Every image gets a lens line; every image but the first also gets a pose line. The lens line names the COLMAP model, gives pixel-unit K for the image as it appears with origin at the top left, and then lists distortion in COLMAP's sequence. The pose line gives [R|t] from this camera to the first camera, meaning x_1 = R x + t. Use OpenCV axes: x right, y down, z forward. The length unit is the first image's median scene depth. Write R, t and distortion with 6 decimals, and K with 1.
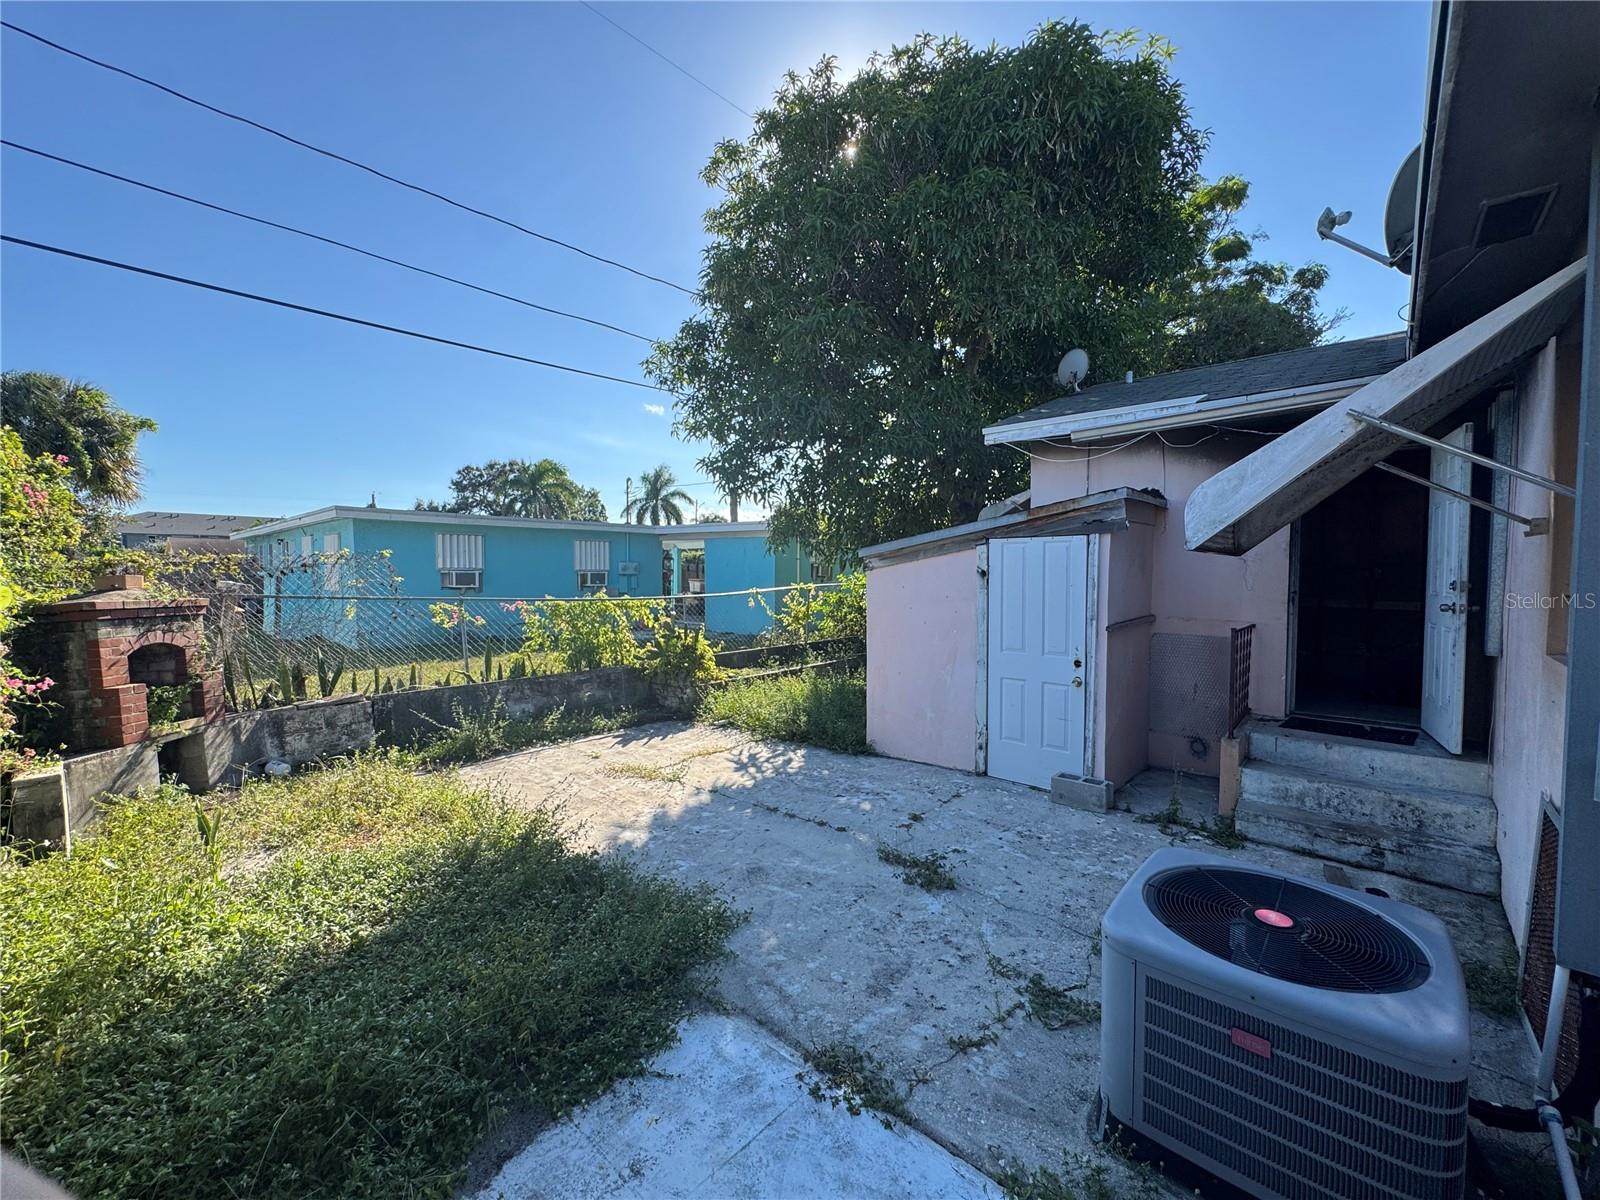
lens RADIAL K [[643.7, 0, 801.9], [0, 643.7, 603.3], [0, 0, 1]] dist [-0.000500, -0.000947]
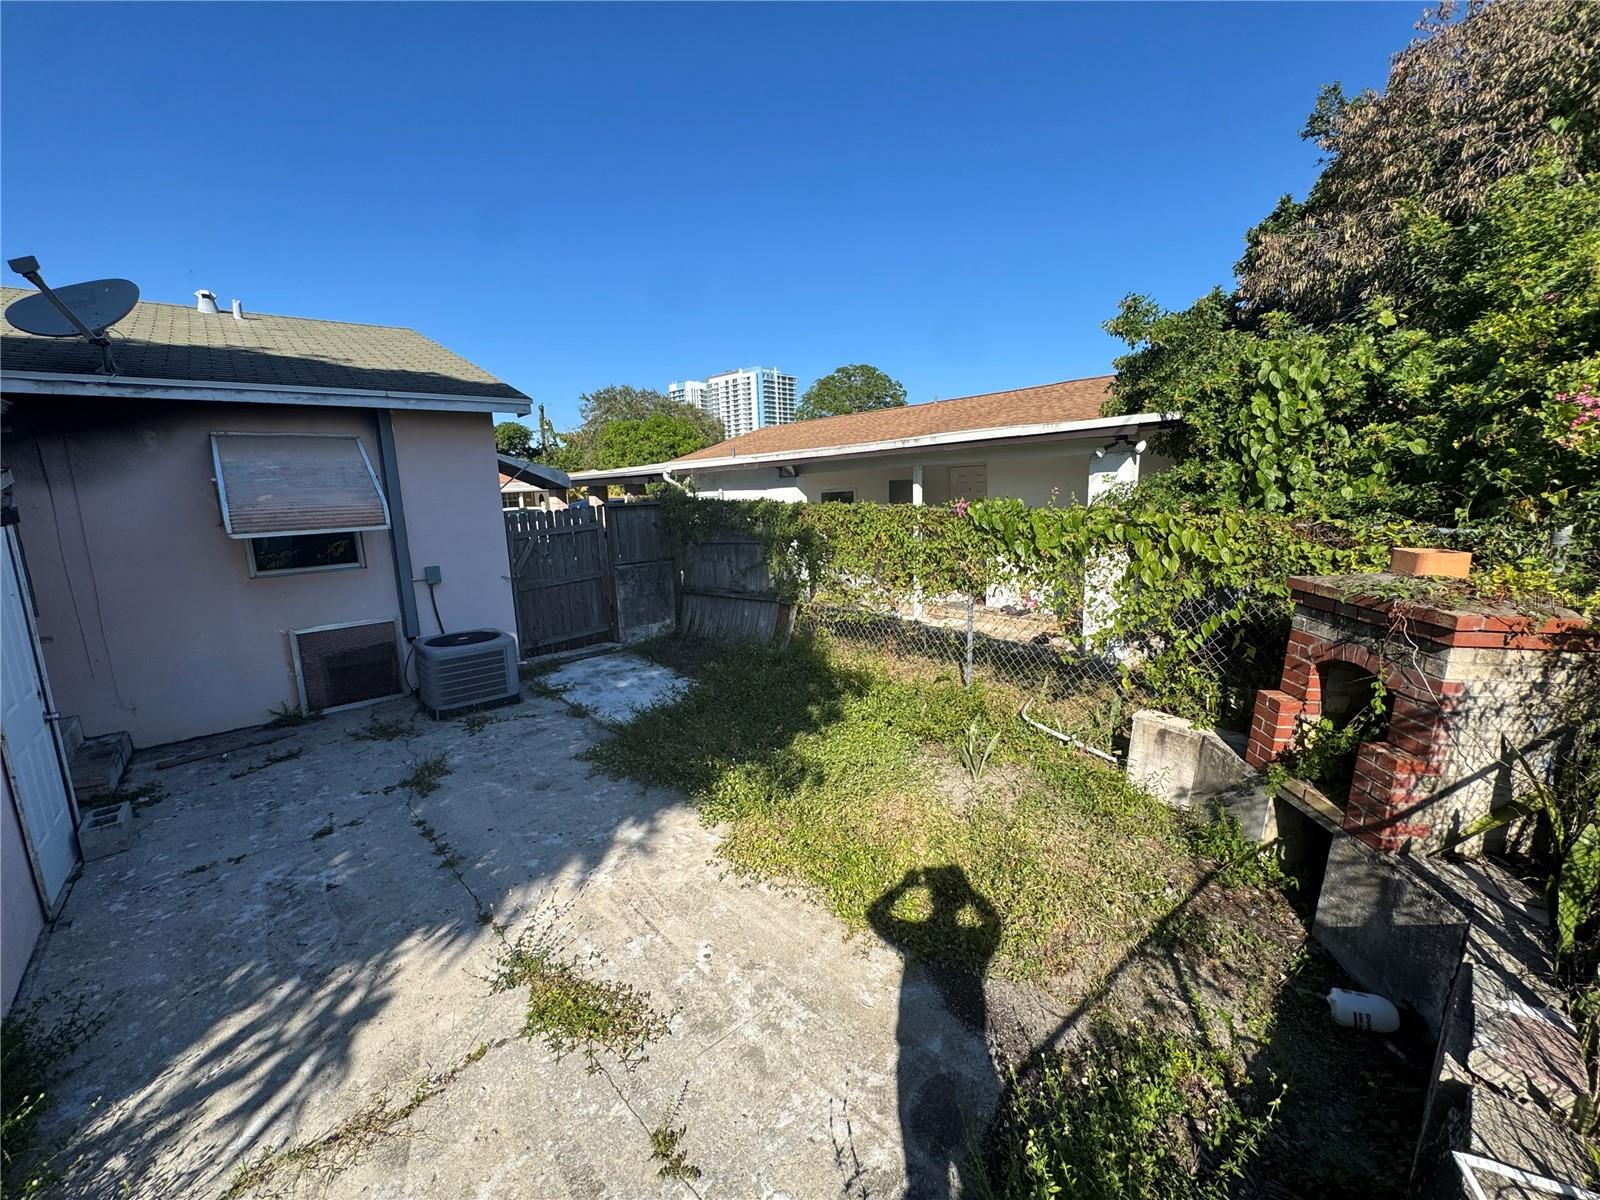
lens RADIAL K [[643.7, 0, 795.3], [0, 643.7, 598.9], [0, 0, 1]] dist [-0.000500, -0.000947]
pose [[-0.992038, 0.014130, 0.125147, -0.521450], [0.041798, 0.974304, 0.221327, -0.138443], [-0.118804, 0.224795, -0.967136, 1.505349]]
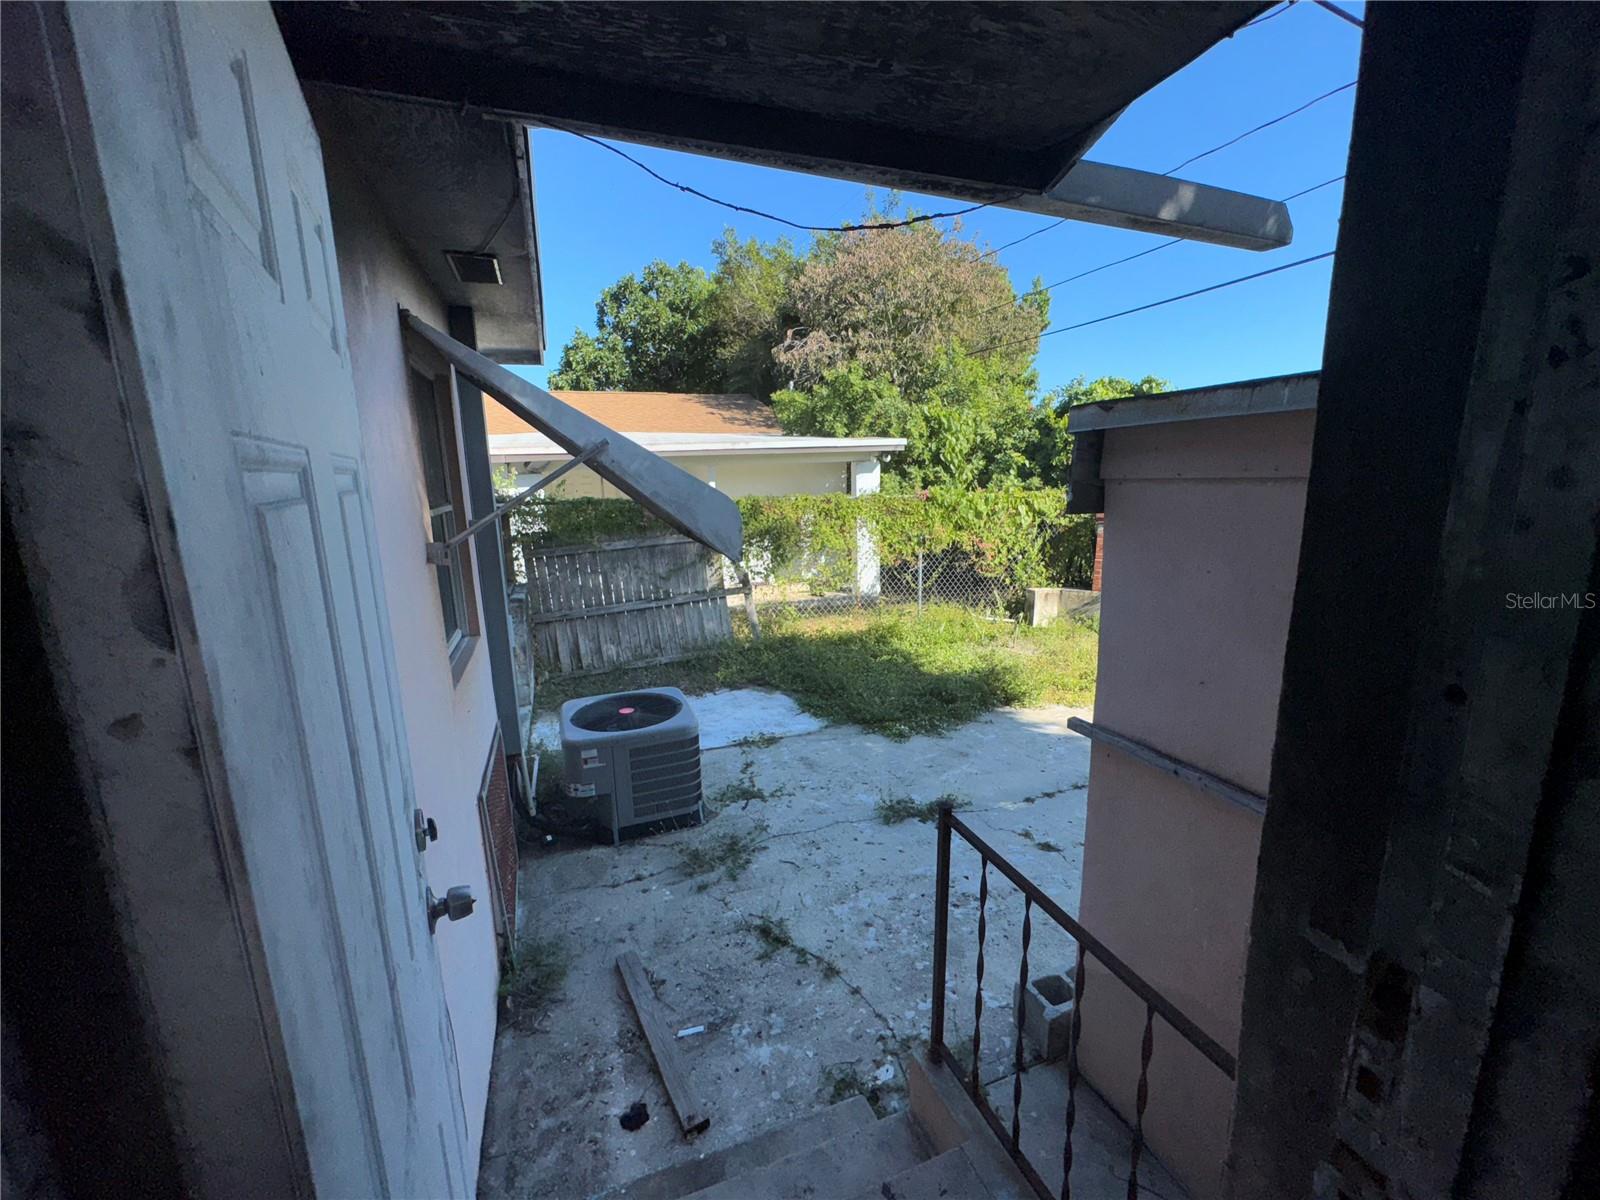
lens RADIAL K [[643.7, 0, 796.5], [0, 643.7, 600.7], [0, 0, 1]] dist [-0.000500, -0.000947]
pose [[-0.463134, 0.188222, -0.866071, 0.855594], [-0.018878, 0.974872, 0.221963, -0.130024], [0.886087, 0.119148, -0.447944, 0.916708]]
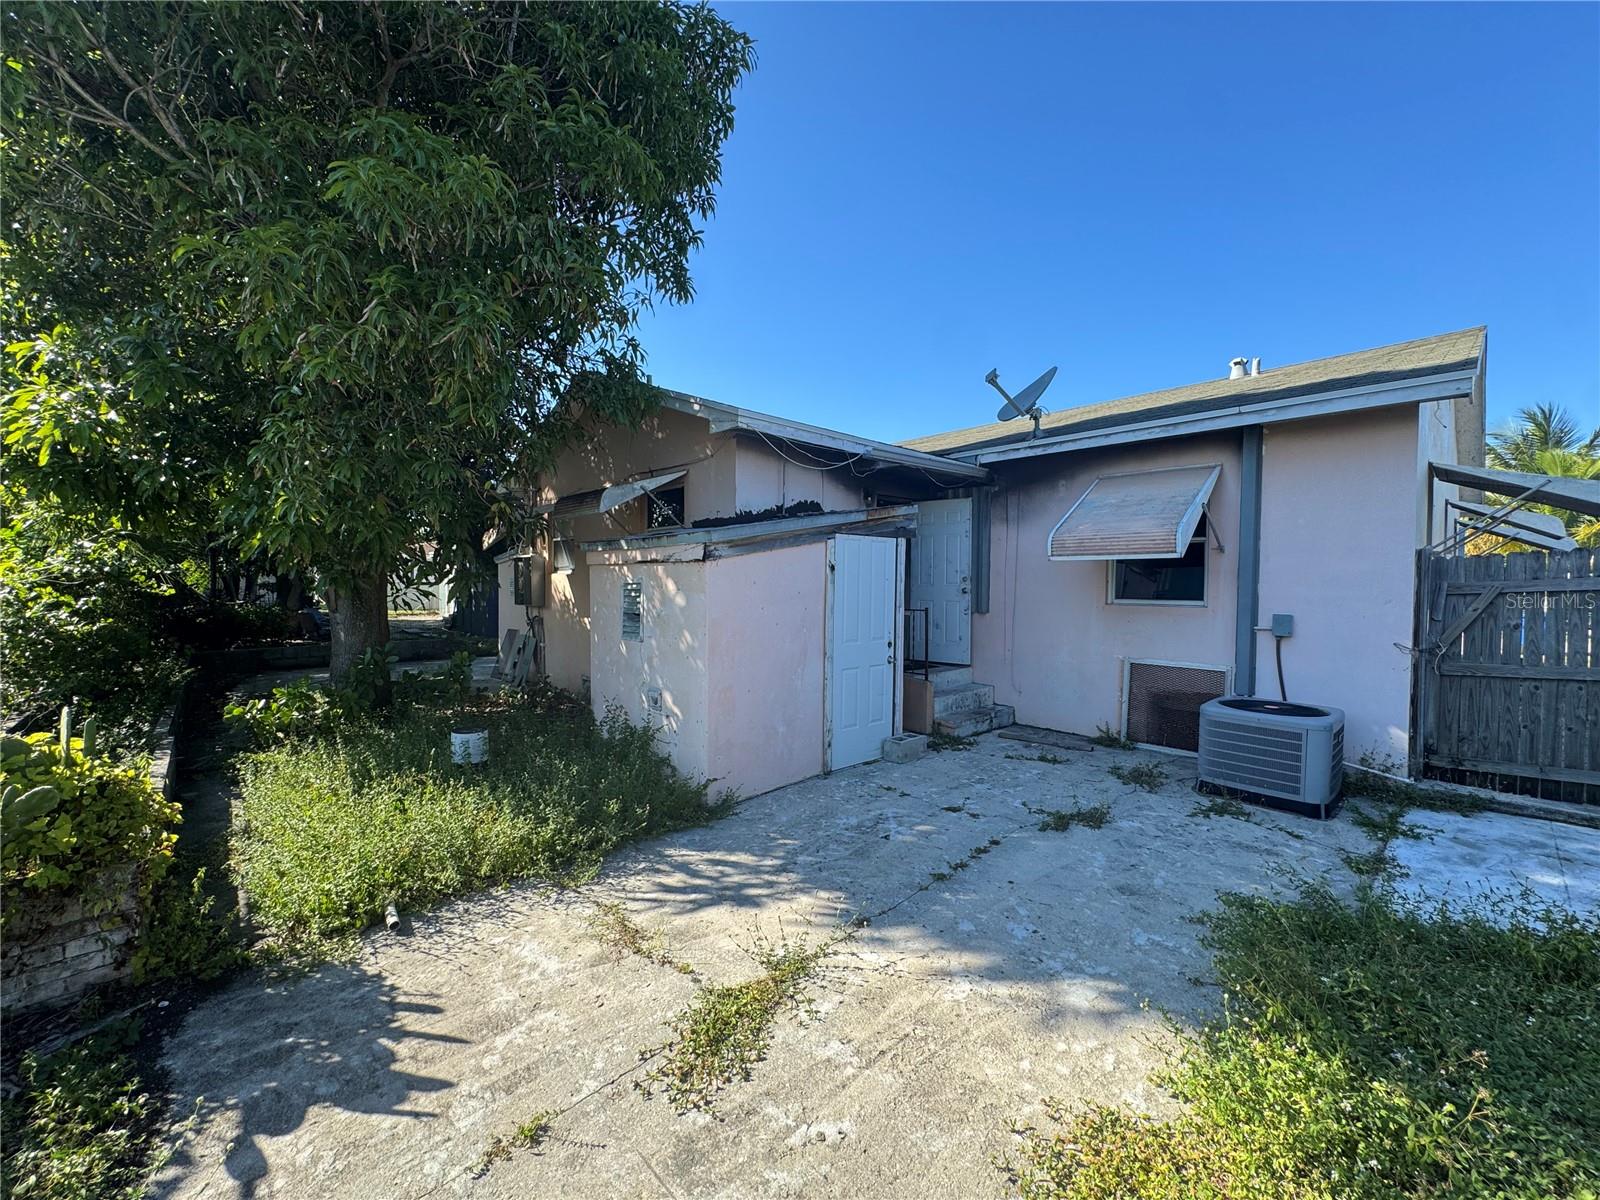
lens RADIAL K [[643.7, 0, 799.1], [0, 643.7, 595.1], [0, 0, 1]] dist [-0.000500, -0.000947]
pose [[0.081460, -0.019398, 0.996488, -0.731508], [0.041022, 0.999029, 0.016094, -0.023101], [-0.995832, 0.039567, 0.082177, 1.001066]]
